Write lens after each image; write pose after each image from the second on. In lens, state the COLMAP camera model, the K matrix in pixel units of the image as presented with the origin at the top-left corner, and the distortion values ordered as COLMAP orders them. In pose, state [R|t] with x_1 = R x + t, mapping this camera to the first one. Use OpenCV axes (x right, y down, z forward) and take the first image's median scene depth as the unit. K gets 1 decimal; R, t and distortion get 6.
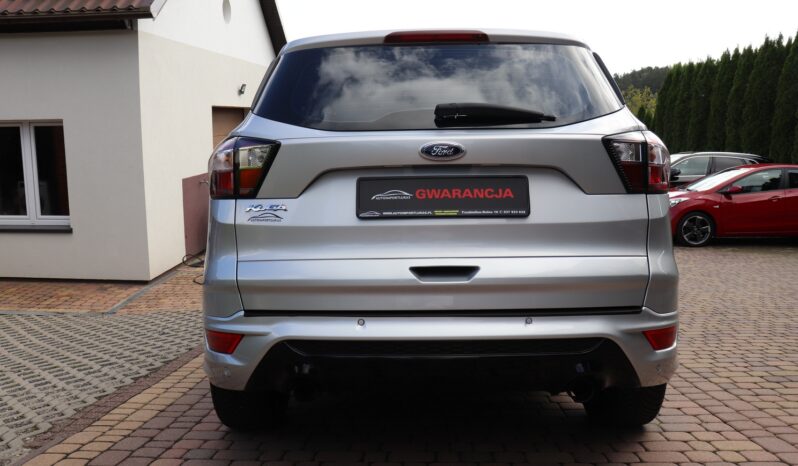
lens RADIAL K [[701.5, 0, 399.0], [0, 701.5, 233.0], [0, 0, 1]] dist [-0.171863, 0.172079]
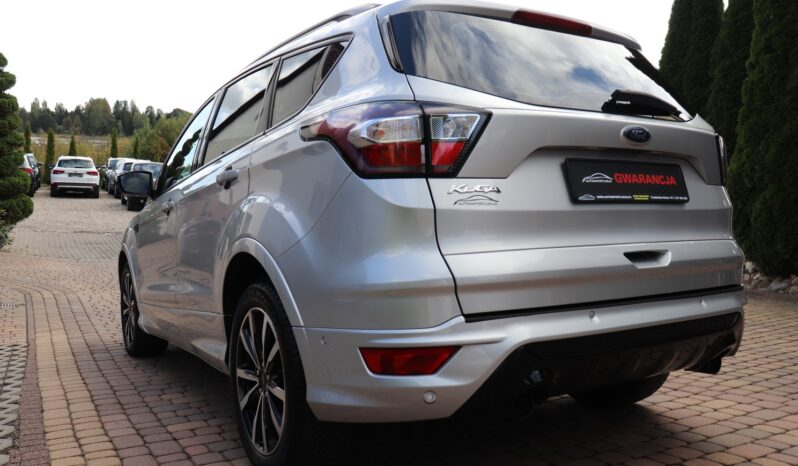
lens RADIAL K [[703.5, 0, 389.7], [0, 703.5, 211.8], [0, 0, 1]] dist [-0.177823, 0.176145]
pose [[0.846279, 0.009039, 0.532663, -0.739715], [0.026611, 0.997891, -0.059212, 0.038687], [-0.532074, 0.064284, 0.844254, 0.361090]]
